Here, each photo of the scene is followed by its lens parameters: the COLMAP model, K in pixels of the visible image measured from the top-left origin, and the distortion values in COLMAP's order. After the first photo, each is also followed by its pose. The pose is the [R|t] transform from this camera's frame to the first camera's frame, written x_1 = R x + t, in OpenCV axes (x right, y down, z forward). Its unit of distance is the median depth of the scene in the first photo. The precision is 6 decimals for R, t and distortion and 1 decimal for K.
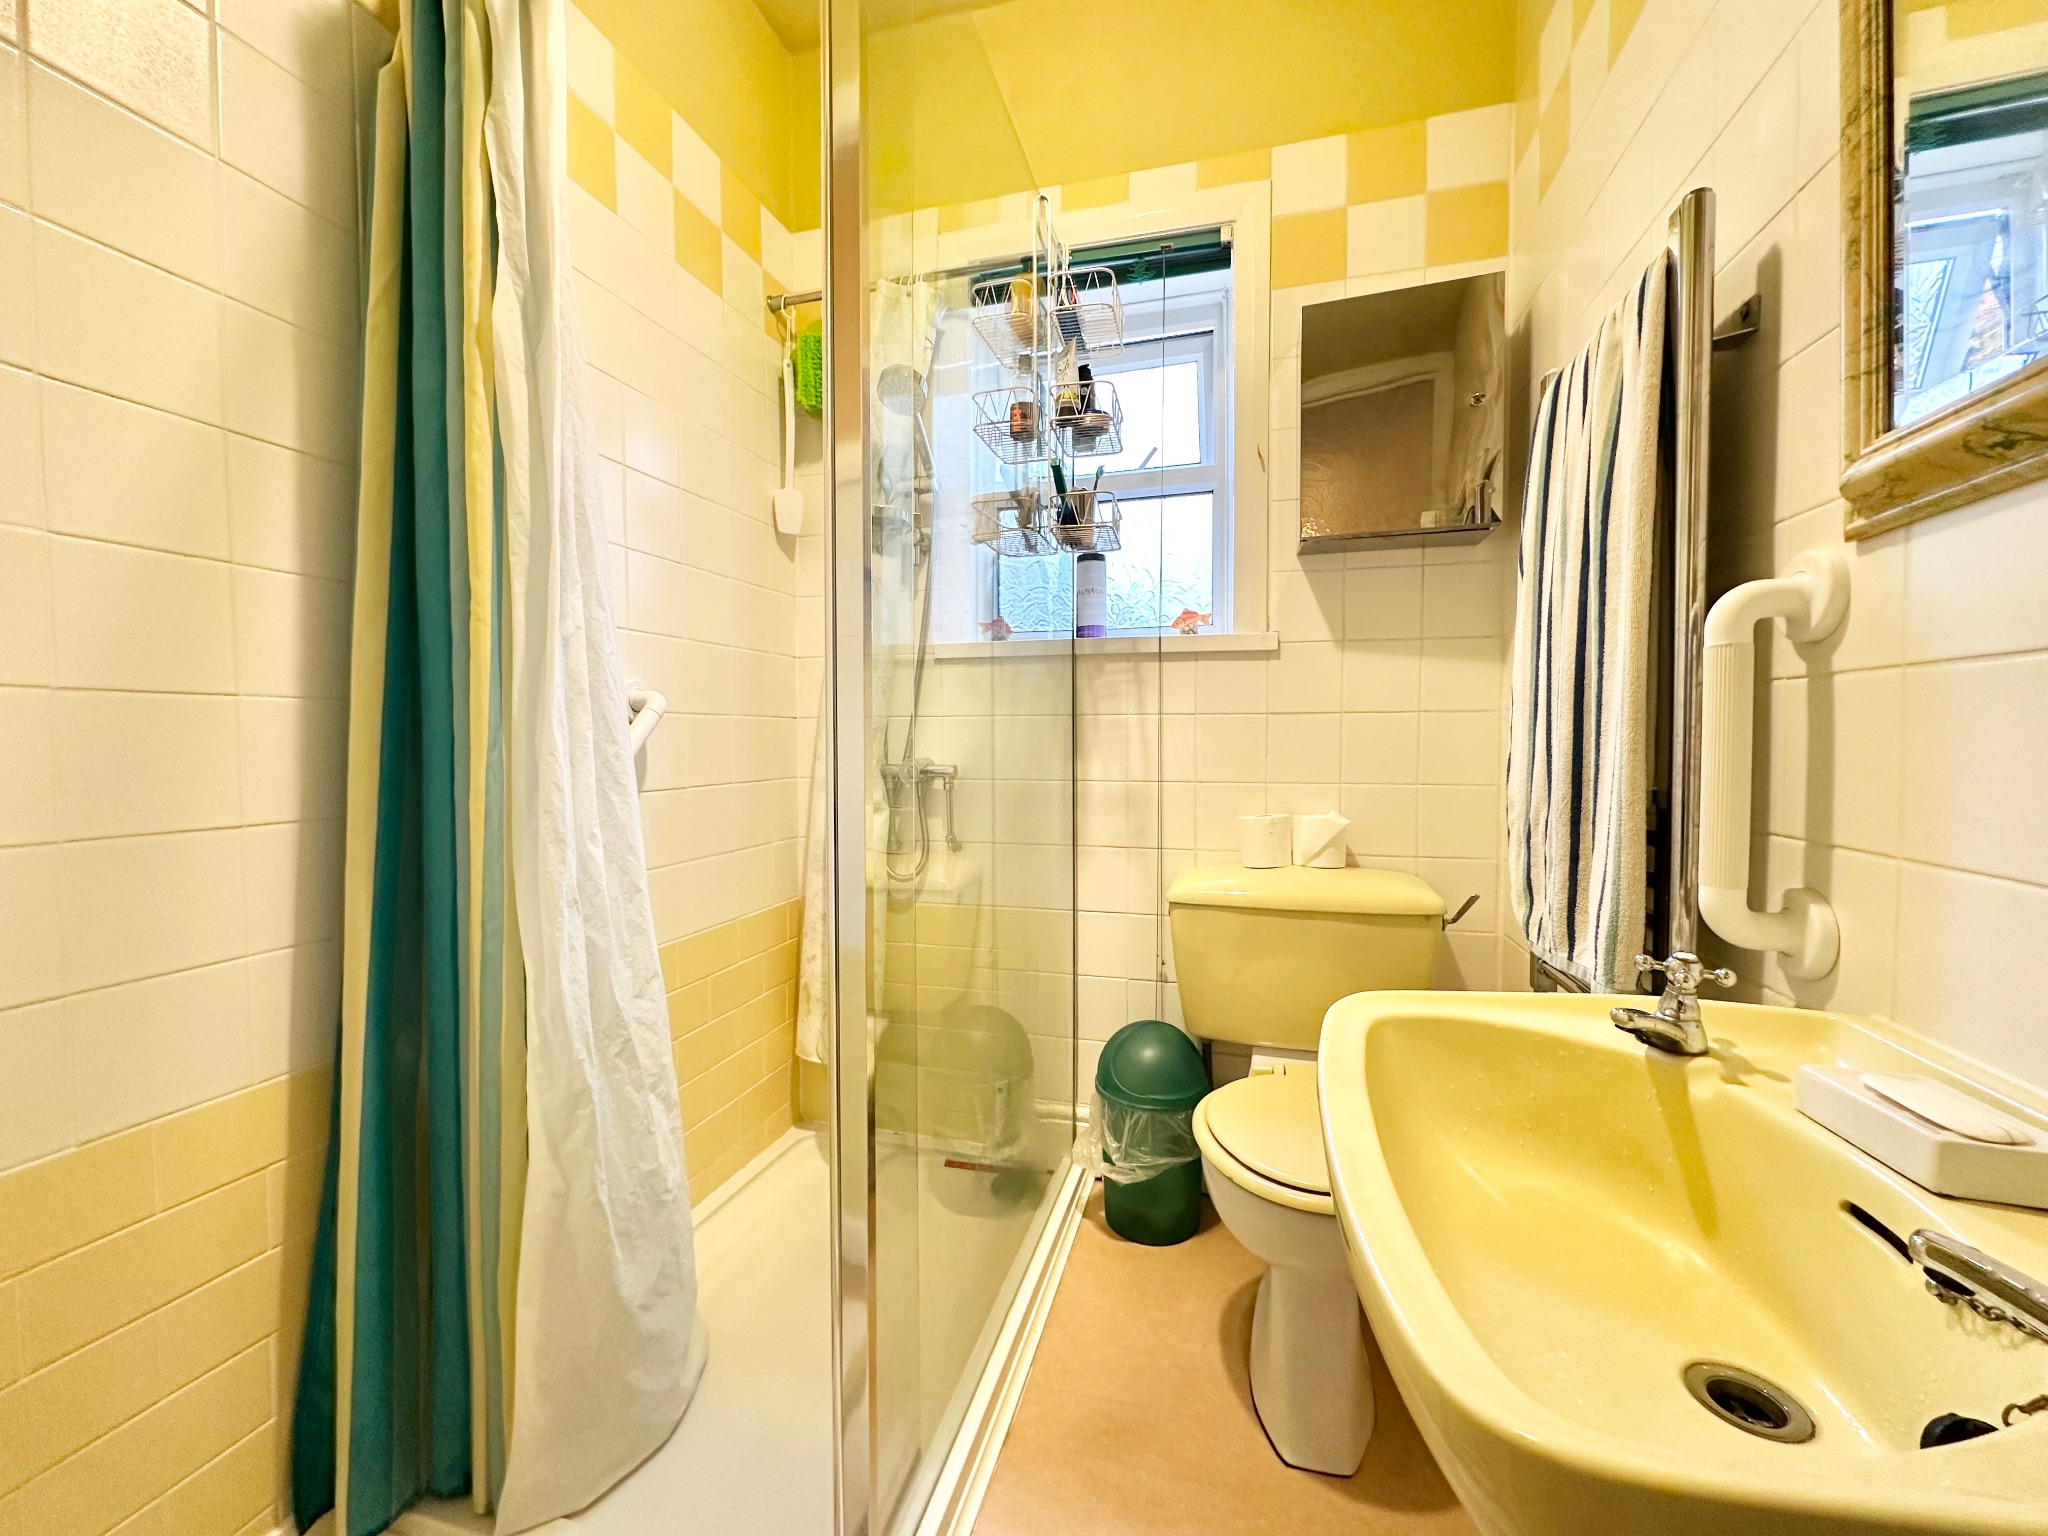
lens RADIAL K [[813.7, 0, 1034.6], [0, 813.7, 766.1], [0, 0, 1]] dist [-0.006156, 0.000776]
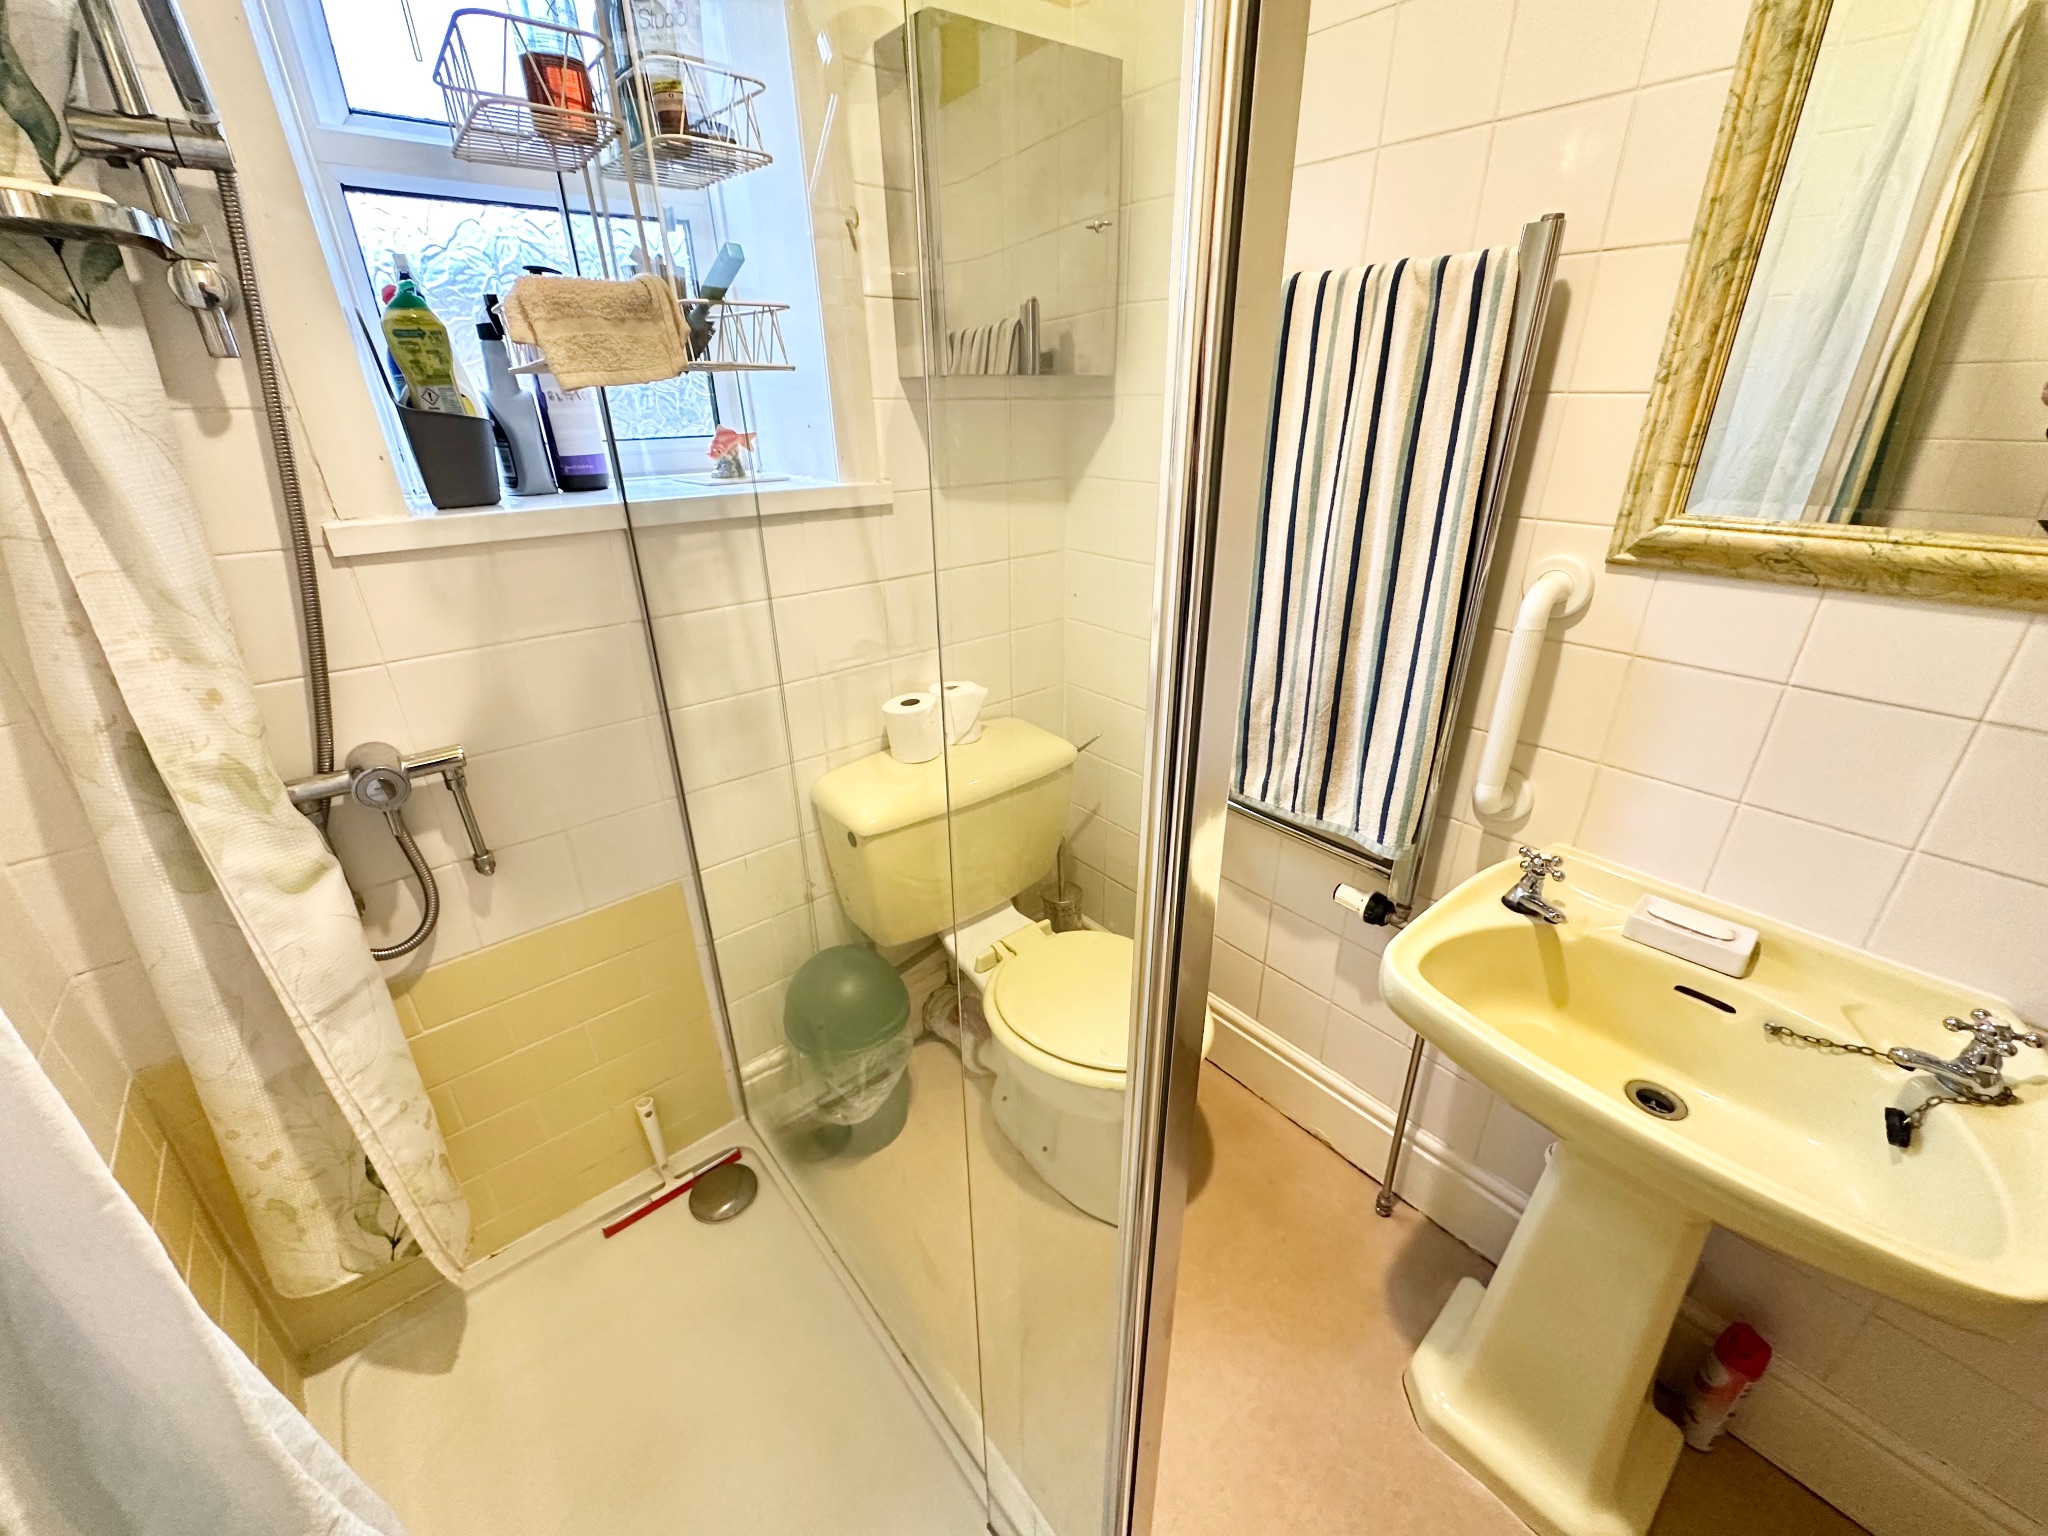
lens RADIAL K [[813.7, 0, 1028.5], [0, 813.7, 767.4], [0, 0, 1]] dist [-0.006156, 0.000776]
pose [[0.570530, -0.342353, 0.746519, -0.312971], [0.033920, 0.918021, 0.395079, -0.206637], [-0.820576, -0.200082, 0.535371, 0.369915]]
